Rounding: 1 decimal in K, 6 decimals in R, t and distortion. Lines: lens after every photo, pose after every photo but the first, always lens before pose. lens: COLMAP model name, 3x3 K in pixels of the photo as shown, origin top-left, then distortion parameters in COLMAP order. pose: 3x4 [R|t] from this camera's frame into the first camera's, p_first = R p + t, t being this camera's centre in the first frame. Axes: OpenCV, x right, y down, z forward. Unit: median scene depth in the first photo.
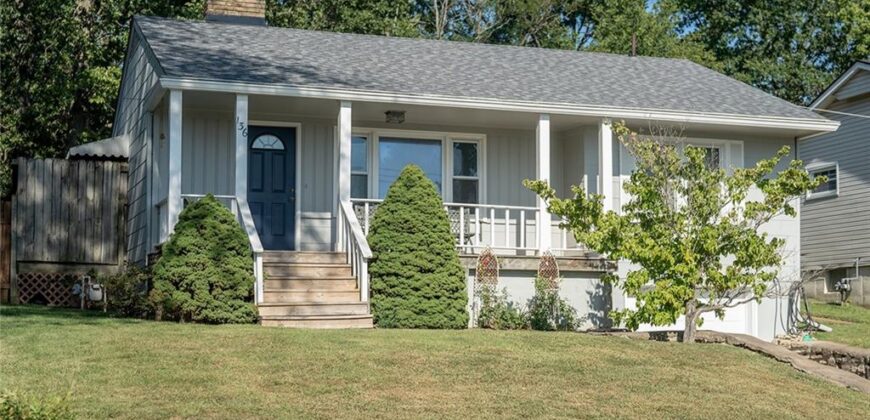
lens RADIAL K [[1260.0, 0, 435.0], [0, 1260.0, 210.0], [0, 0, 1]] dist [-0.005167, 0.023327]
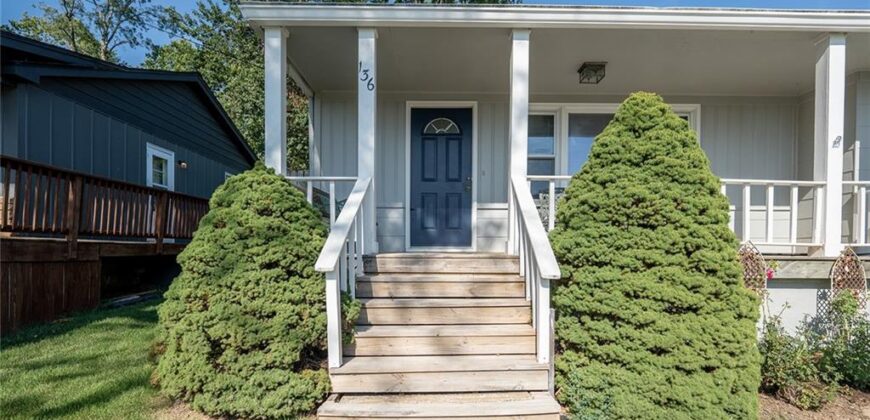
lens RADIAL K [[400.4, 0, 445.2], [0, 400.4, 262.5], [0, 0, 1]] dist [0.000274, 0.000142]
pose [[0.947053, 0.012838, -0.320819, -0.041454], [0.025533, 0.993025, 0.115110, 0.012332], [0.320059, -0.117207, 0.940120, 0.828009]]
